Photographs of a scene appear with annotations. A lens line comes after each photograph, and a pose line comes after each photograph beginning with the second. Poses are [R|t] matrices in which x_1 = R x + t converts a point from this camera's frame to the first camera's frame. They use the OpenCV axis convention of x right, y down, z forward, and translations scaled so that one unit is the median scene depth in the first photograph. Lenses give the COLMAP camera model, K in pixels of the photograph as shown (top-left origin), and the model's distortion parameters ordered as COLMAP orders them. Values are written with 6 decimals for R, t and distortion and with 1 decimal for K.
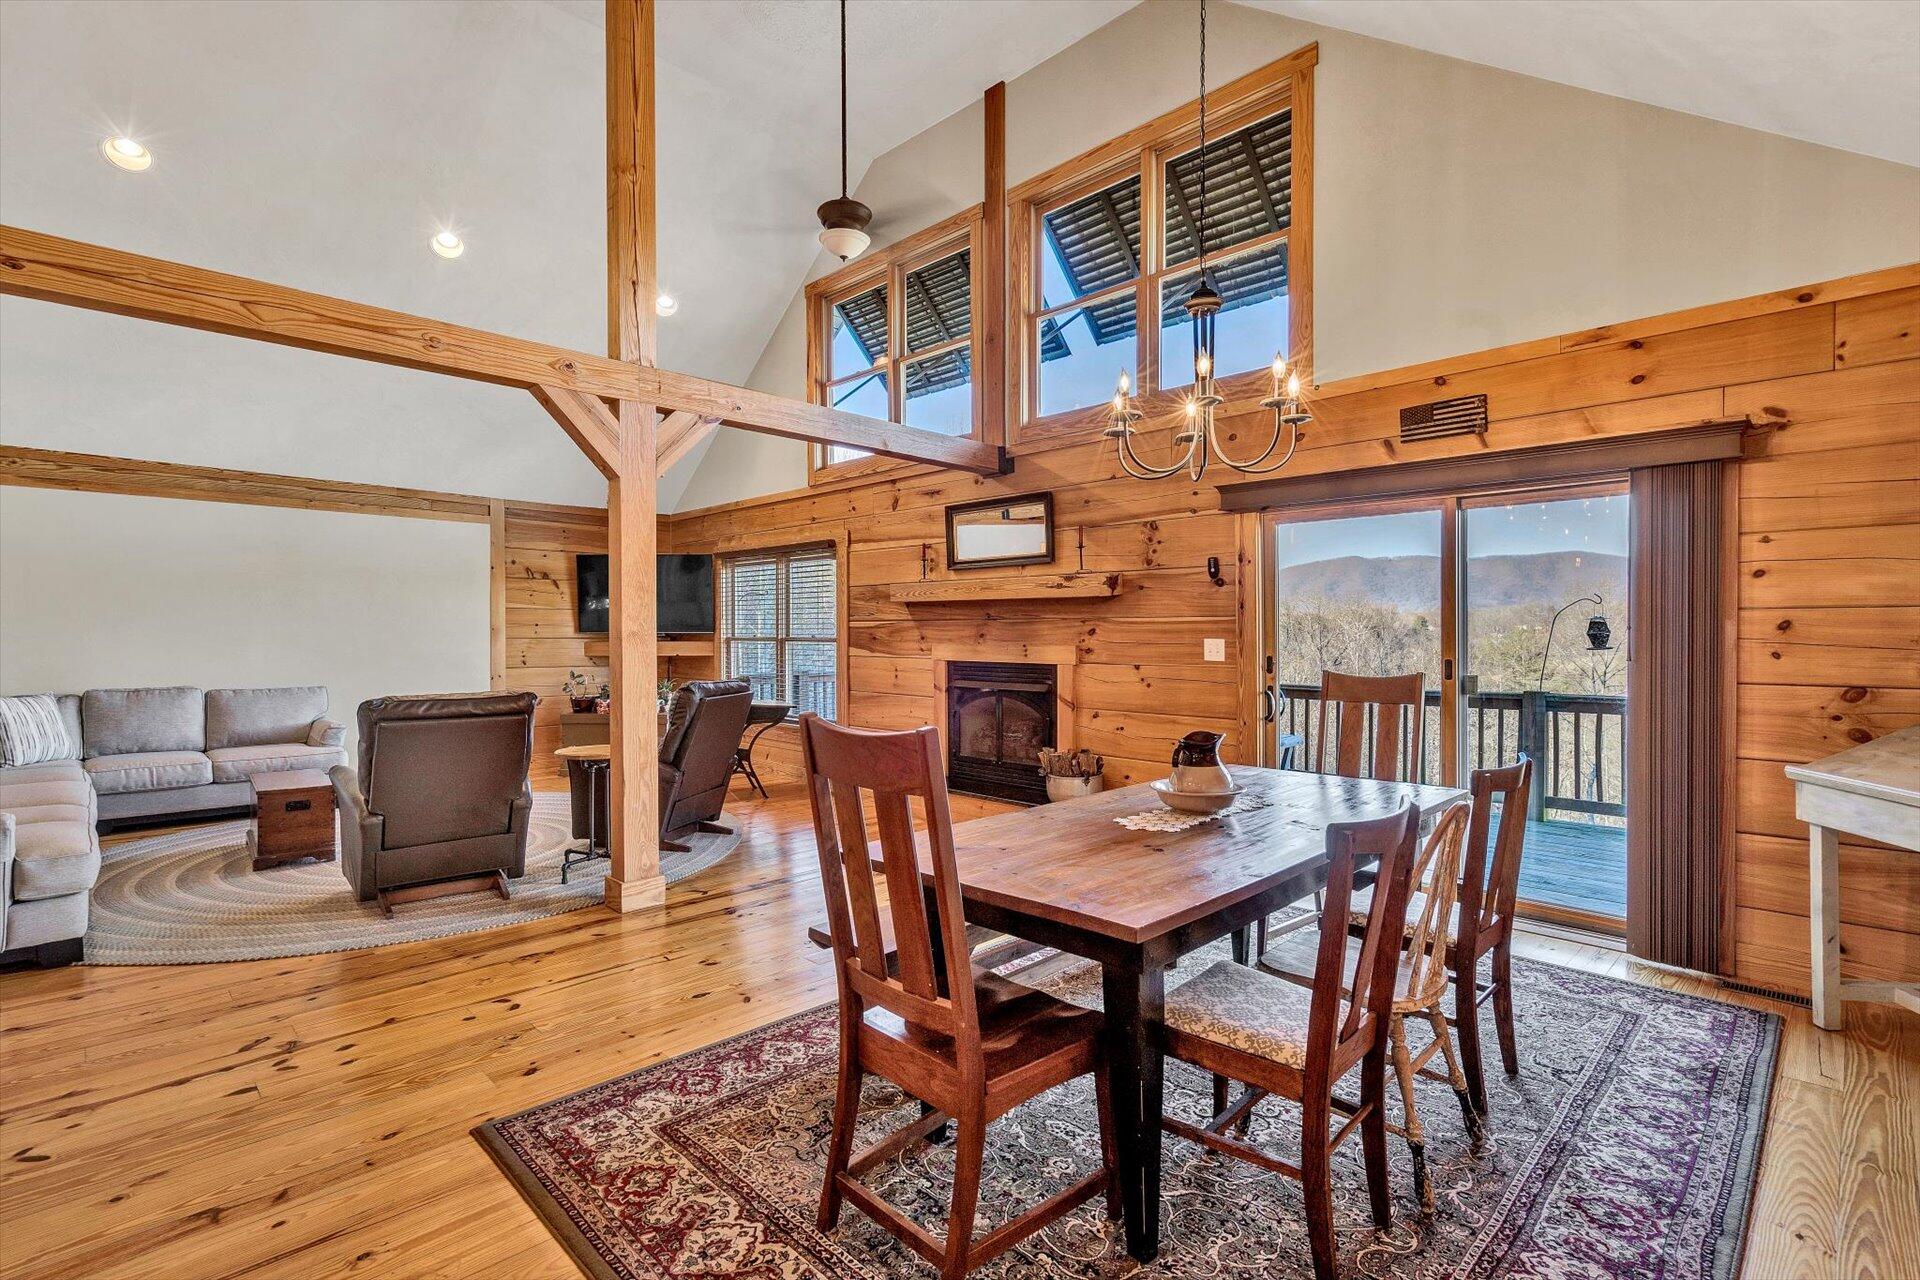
lens RADIAL K [[897.1, 0, 973.2], [0, 897.1, 644.2], [0, 0, 1]] dist [-0.001860, 0.002546]
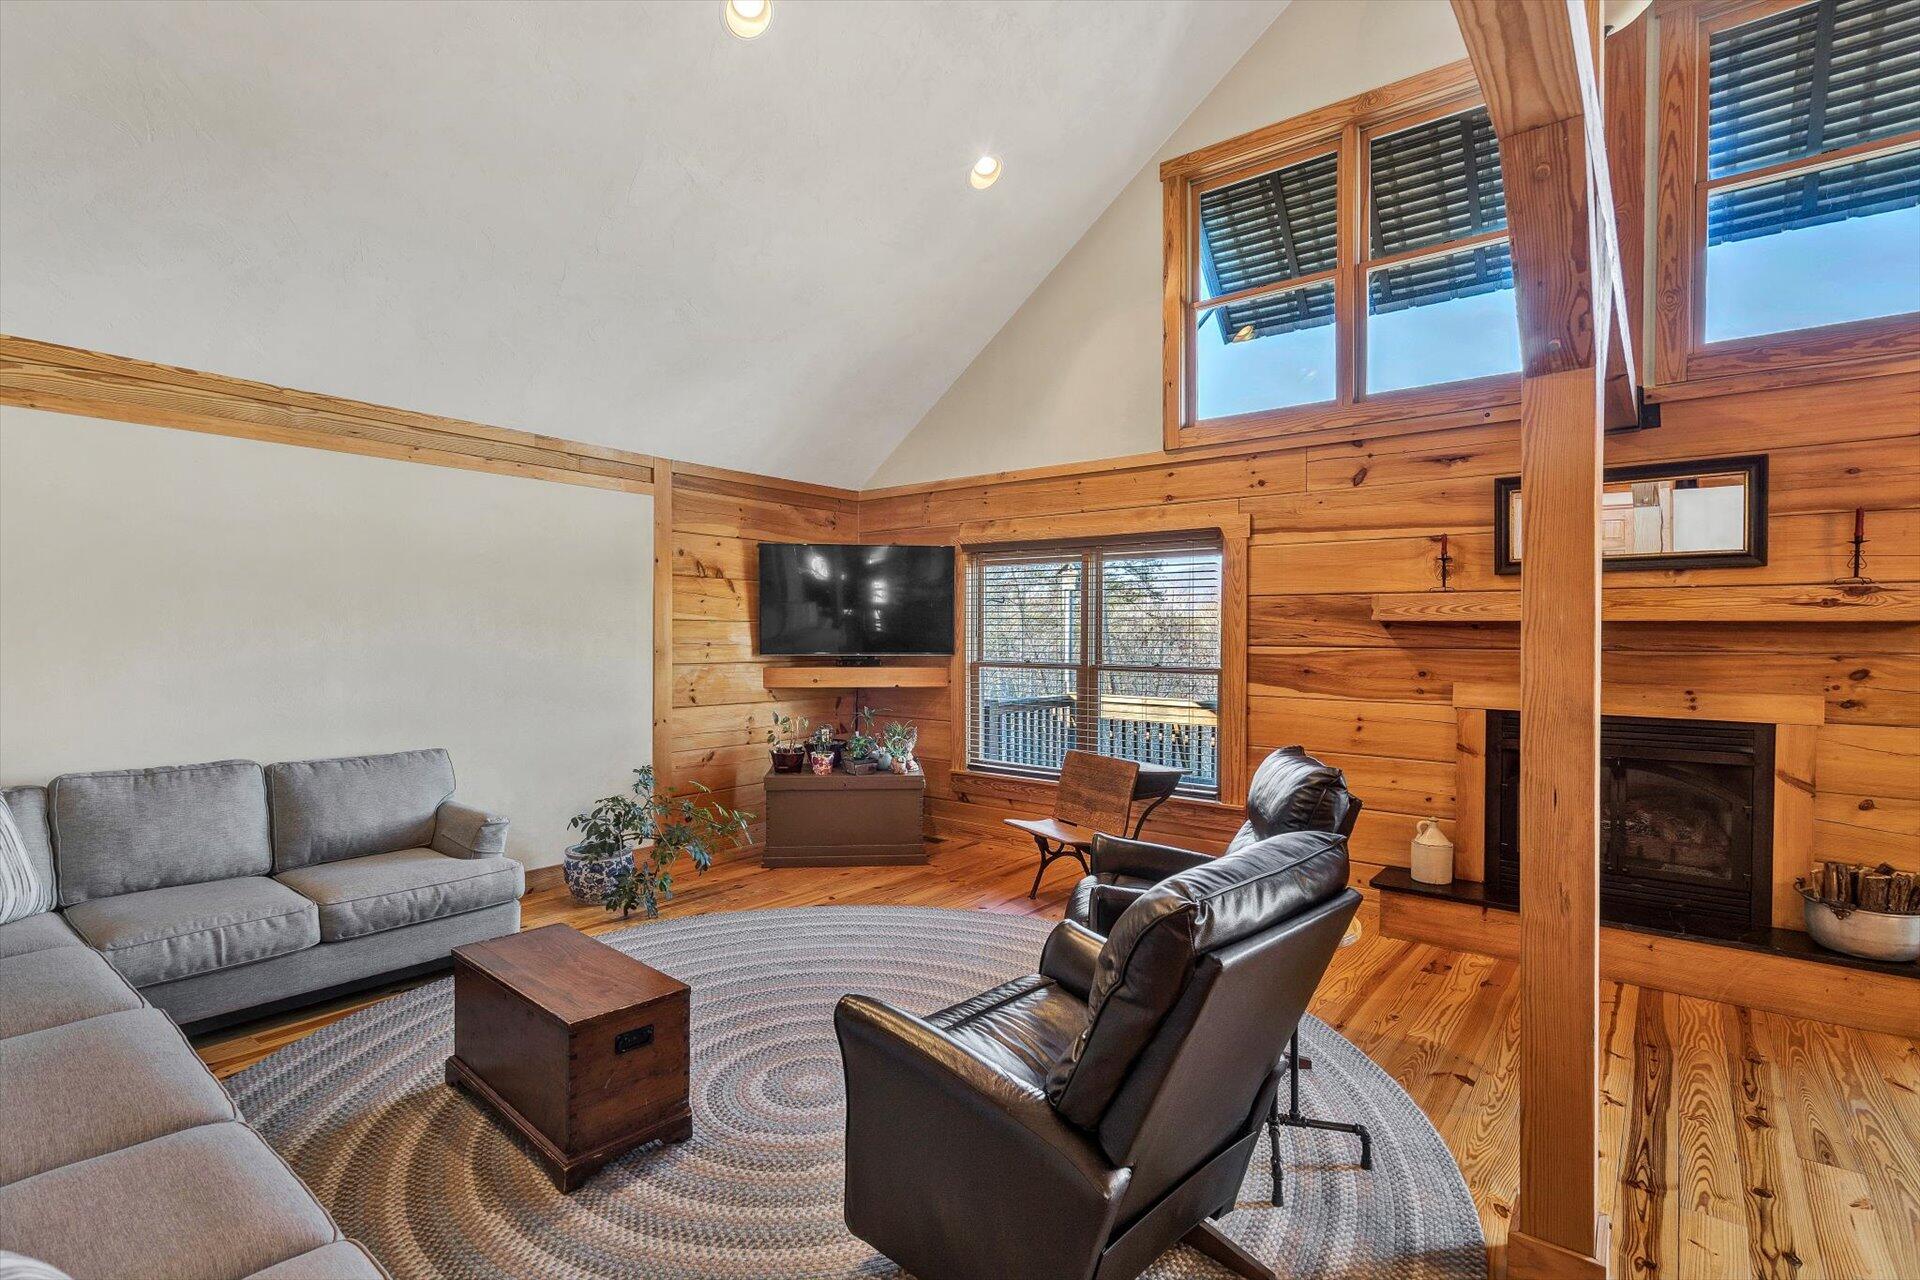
lens RADIAL K [[897.1, 0, 958.2], [0, 897.1, 644.8], [0, 0, 1]] dist [-0.001860, 0.002546]
pose [[0.992329, 0.002794, 0.123590, -0.469295], [-0.002840, 0.999996, 0.000202, -0.026971], [-0.123589, -0.000552, 0.992333, 0.360005]]
